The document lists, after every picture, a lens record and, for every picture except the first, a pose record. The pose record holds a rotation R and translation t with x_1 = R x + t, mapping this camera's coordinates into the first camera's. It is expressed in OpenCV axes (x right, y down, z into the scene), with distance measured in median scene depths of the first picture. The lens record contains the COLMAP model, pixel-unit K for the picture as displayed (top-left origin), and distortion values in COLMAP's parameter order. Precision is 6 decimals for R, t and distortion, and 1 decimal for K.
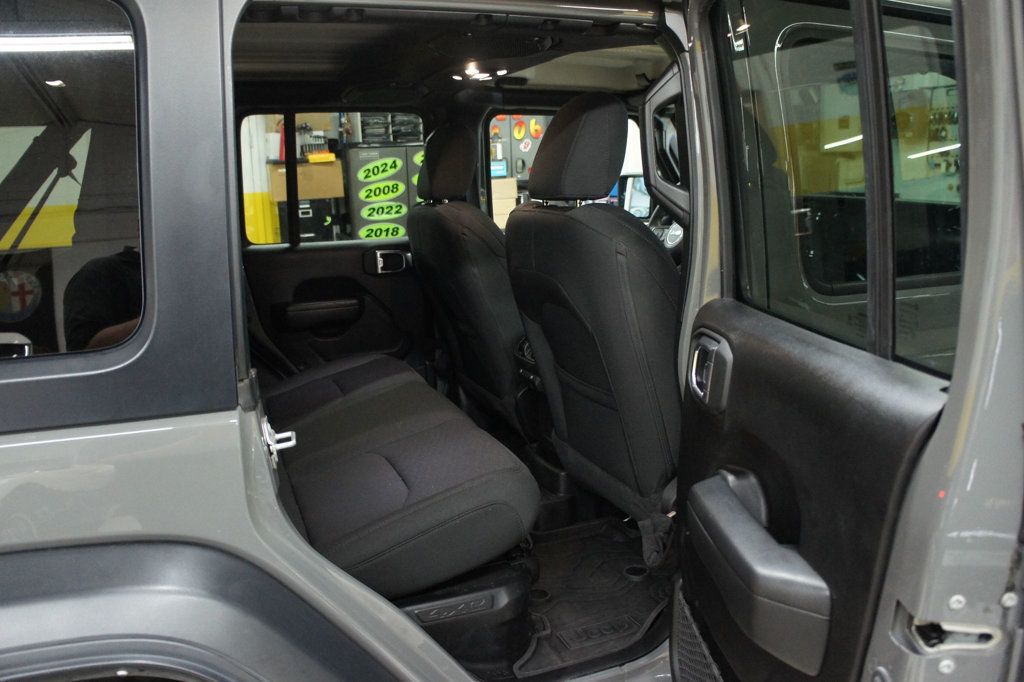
lens RADIAL K [[798.3, 0, 512.0], [0, 798.3, 341.0], [0, 0, 1]] dist [-0.166643, 0.100200]
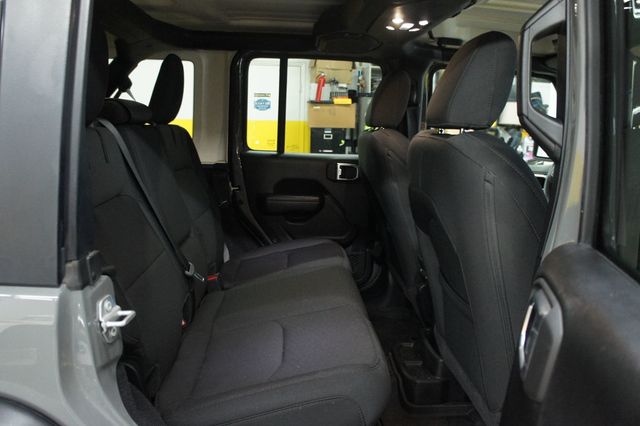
lens RADIAL K [[498.9, 0, 320.0], [0, 498.9, 213.0], [0, 0, 1]] dist [-0.166643, 0.100200]
pose [[0.946086, 0.118142, -0.301601, 0.073325], [-0.125089, 0.992138, -0.003752, -0.023906], [0.298787, 0.041277, 0.953427, 0.198643]]
